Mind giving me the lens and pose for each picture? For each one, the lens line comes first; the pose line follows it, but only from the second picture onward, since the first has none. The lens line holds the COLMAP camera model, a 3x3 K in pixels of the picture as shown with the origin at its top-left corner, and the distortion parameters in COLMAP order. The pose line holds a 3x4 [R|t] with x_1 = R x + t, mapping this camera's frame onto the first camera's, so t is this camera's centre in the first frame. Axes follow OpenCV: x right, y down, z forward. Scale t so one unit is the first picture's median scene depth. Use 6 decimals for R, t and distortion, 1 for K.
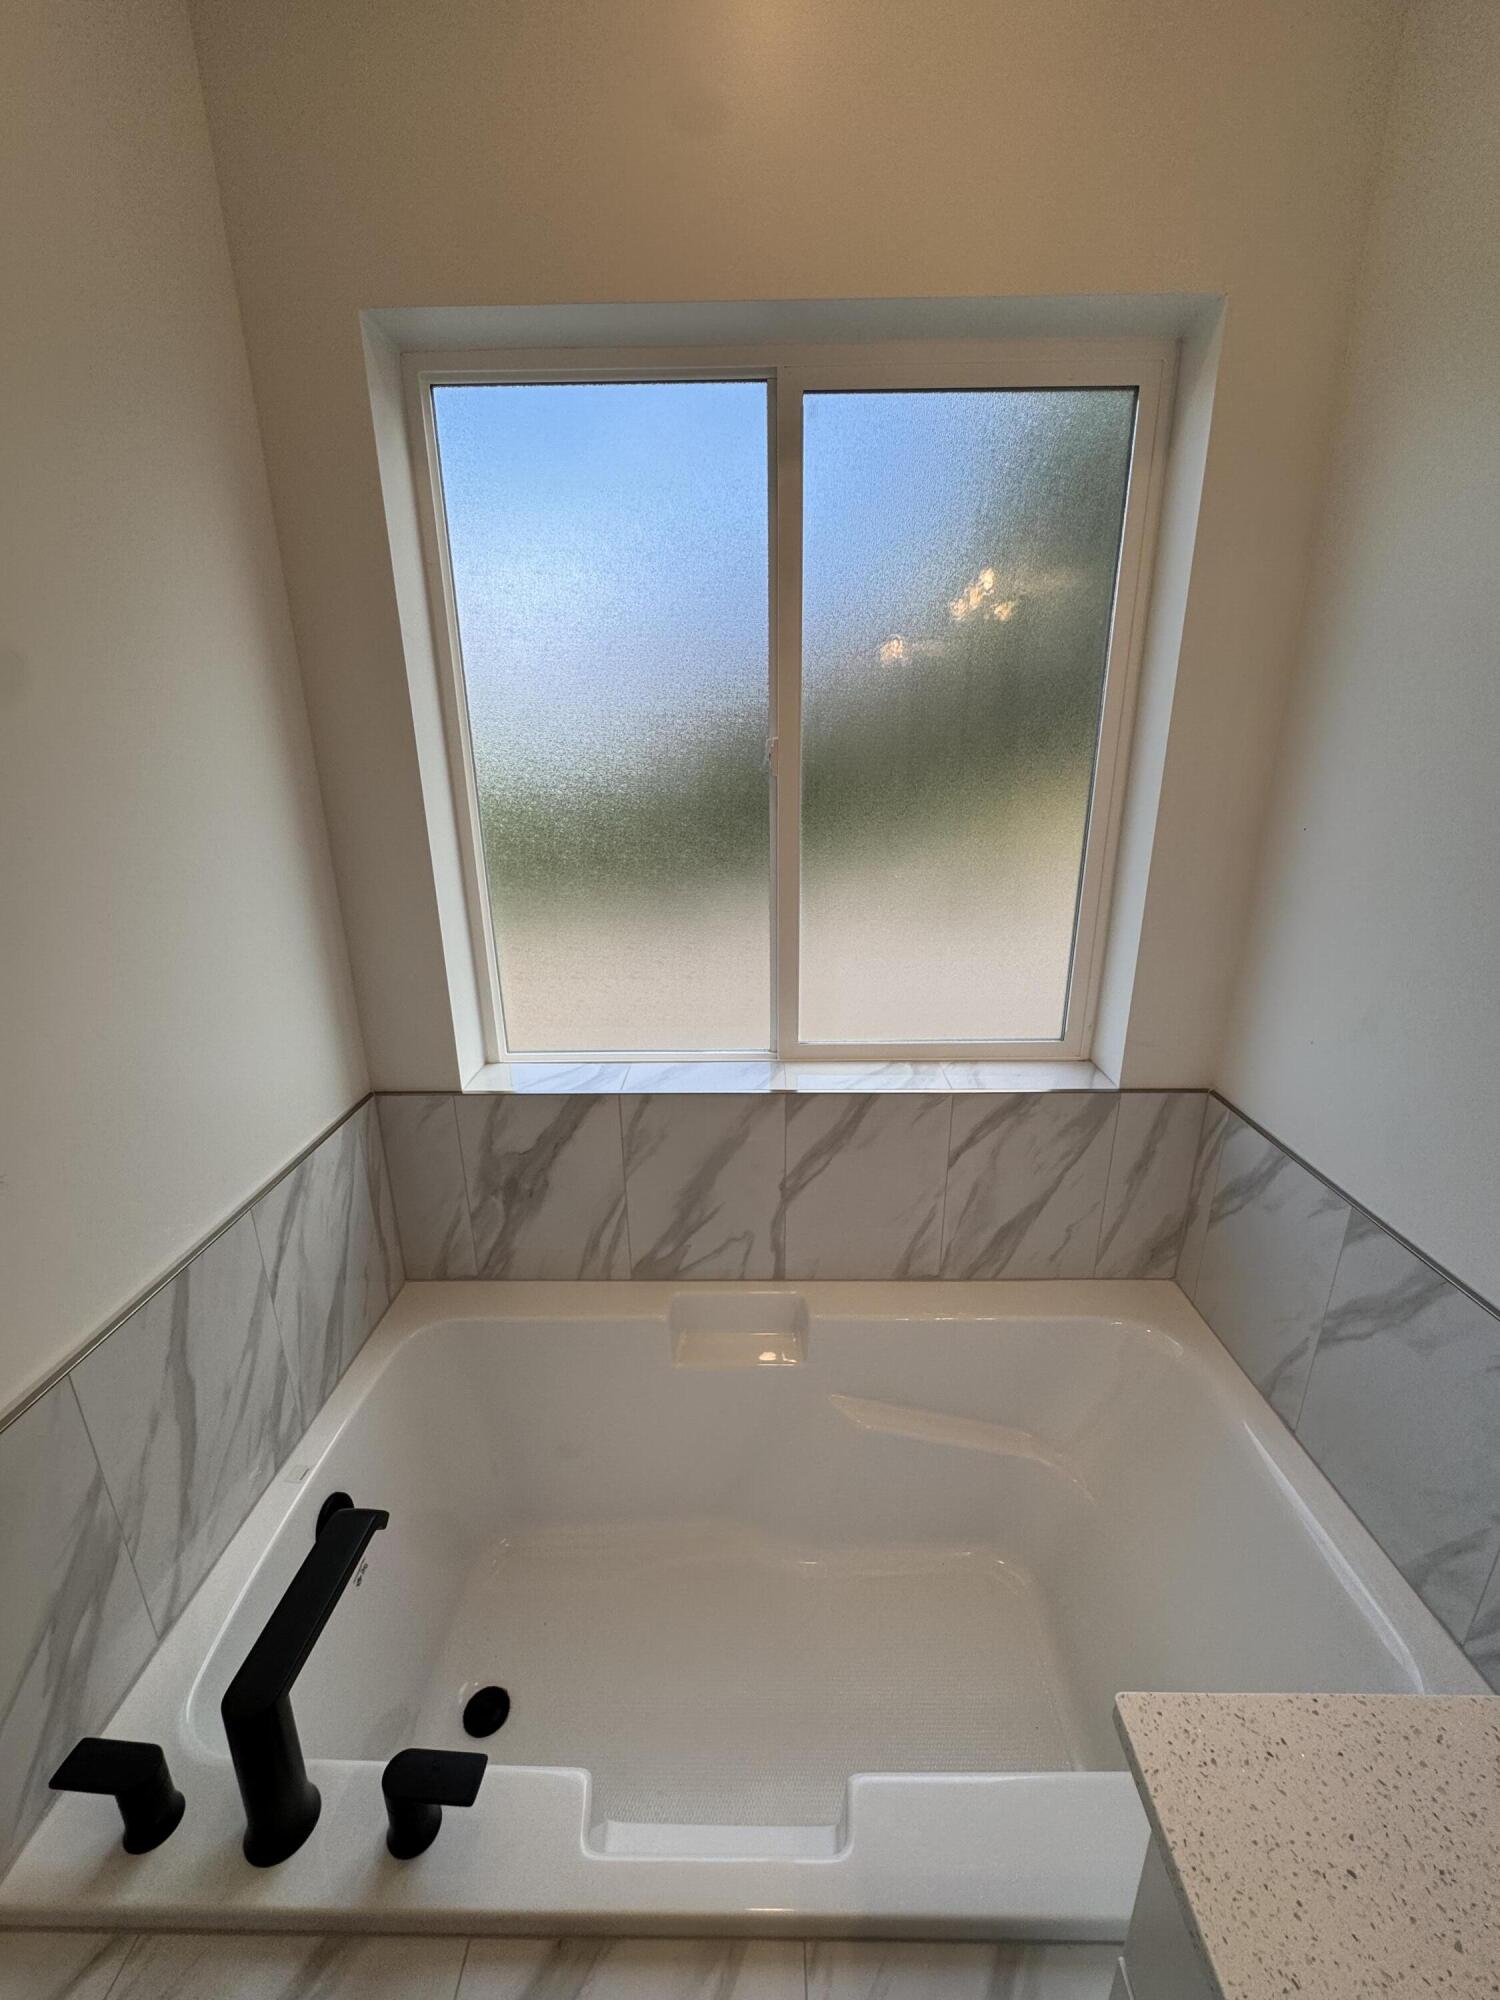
lens RADIAL K [[806.6, 0, 751.8], [0, 806.6, 1003.0], [0, 0, 1]] dist [-0.003219, -0.000545]
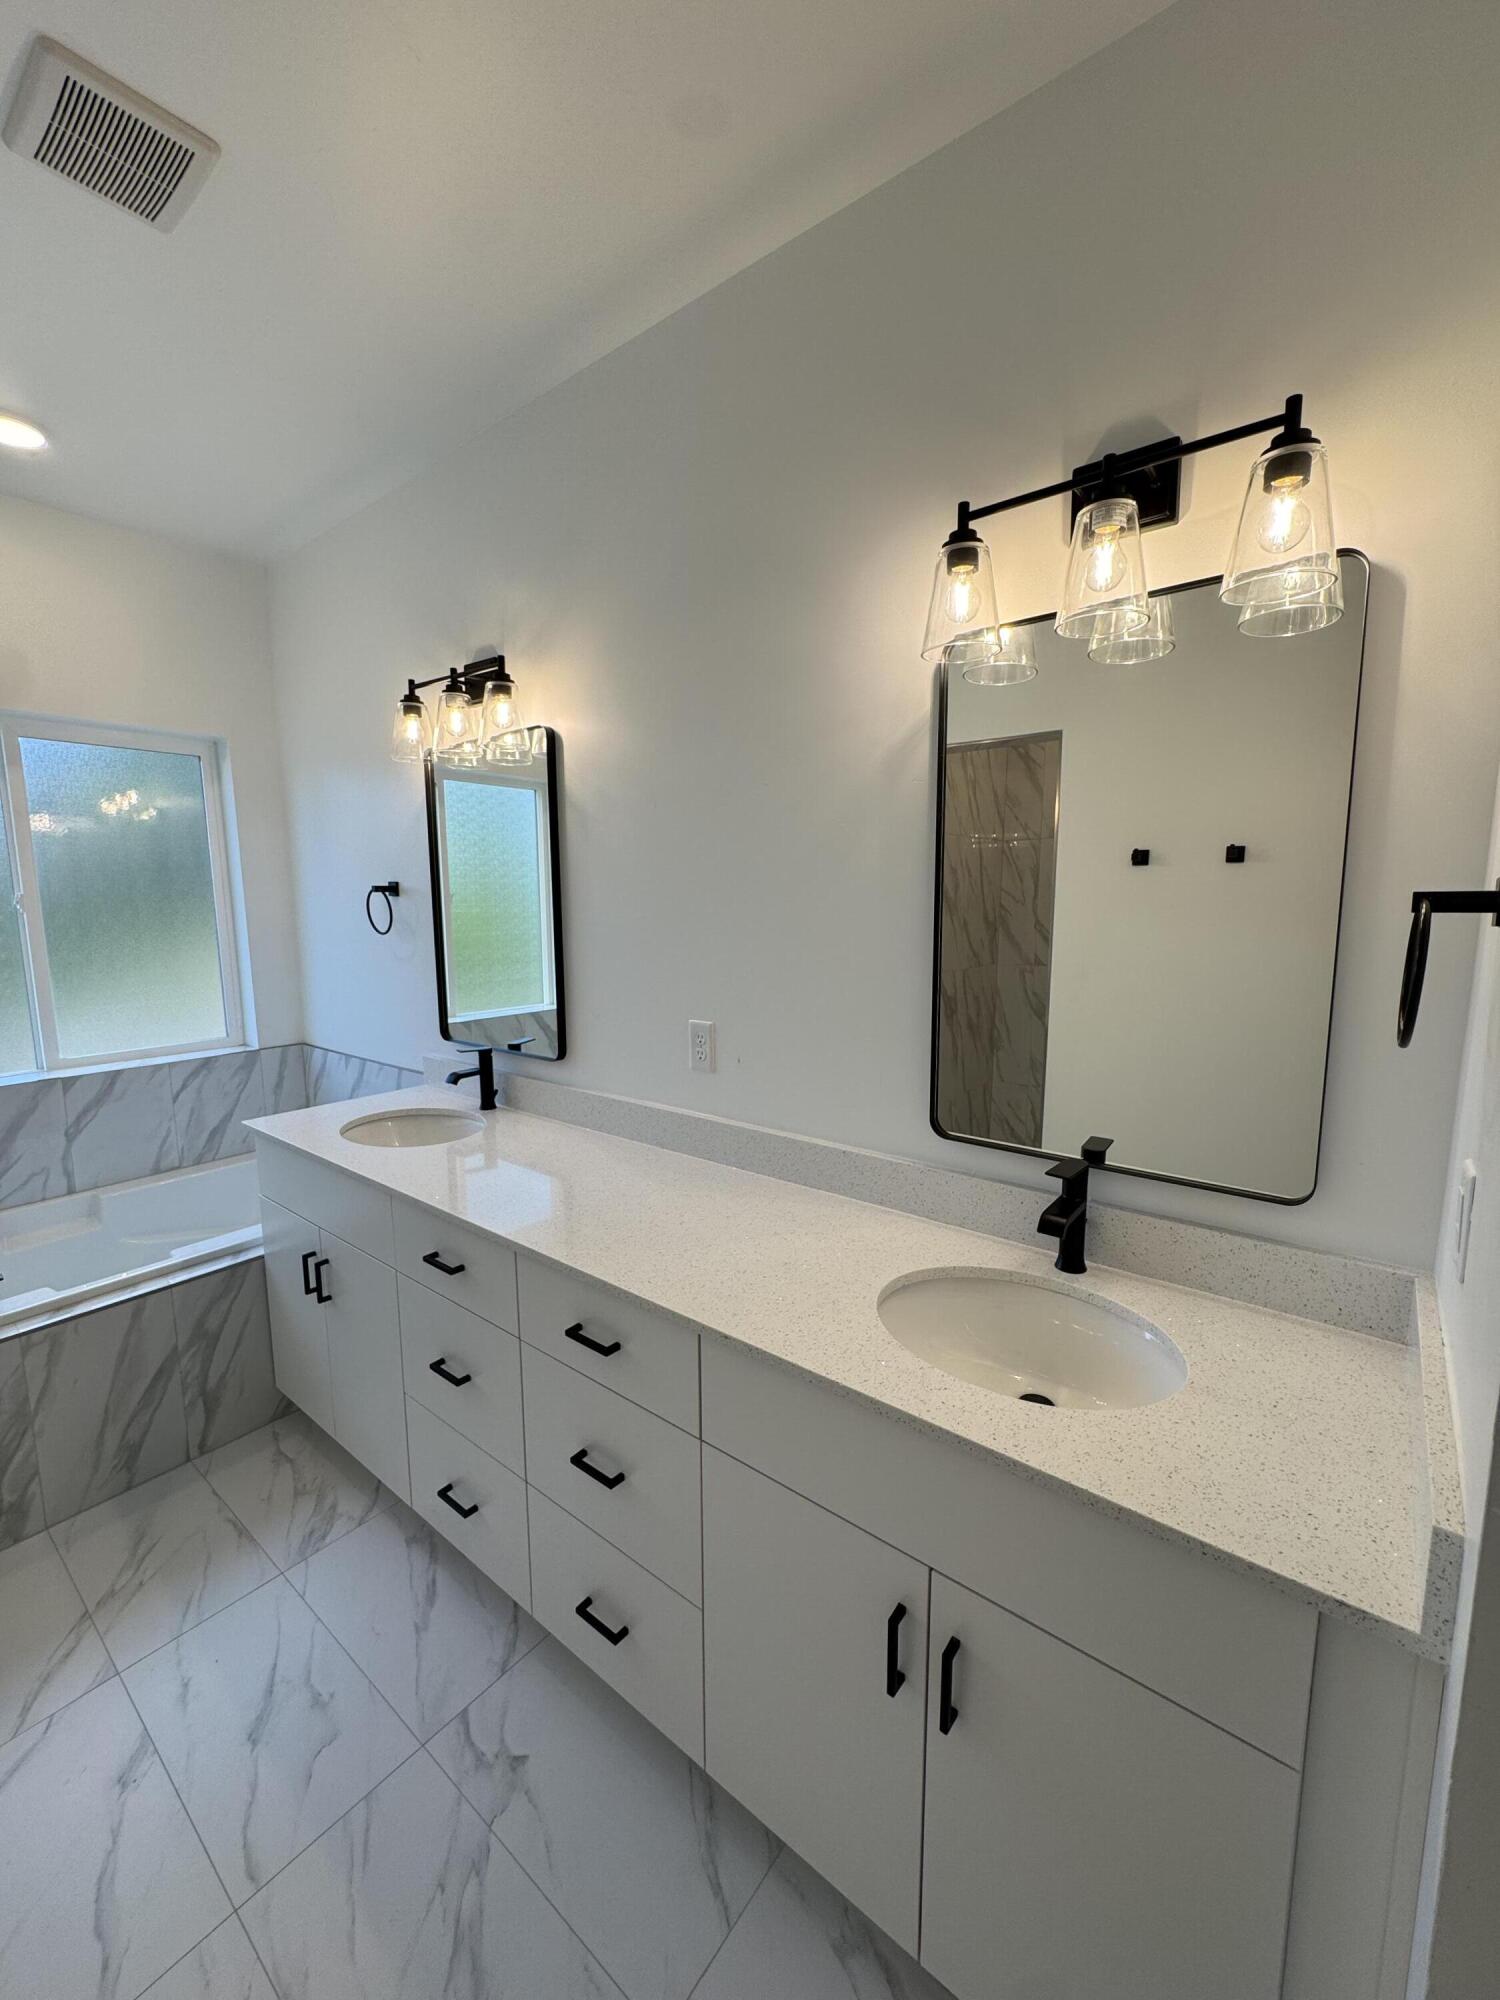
lens RADIAL K [[806.6, 0, 757.0], [0, 806.6, 1007.7], [0, 0, 1]] dist [-0.003219, -0.000545]
pose [[0.610164, -0.103497, 0.785486, -0.404748], [0.245402, 0.967361, -0.063167, 0.452090], [-0.753311, 0.231302, 0.615647, -1.329195]]
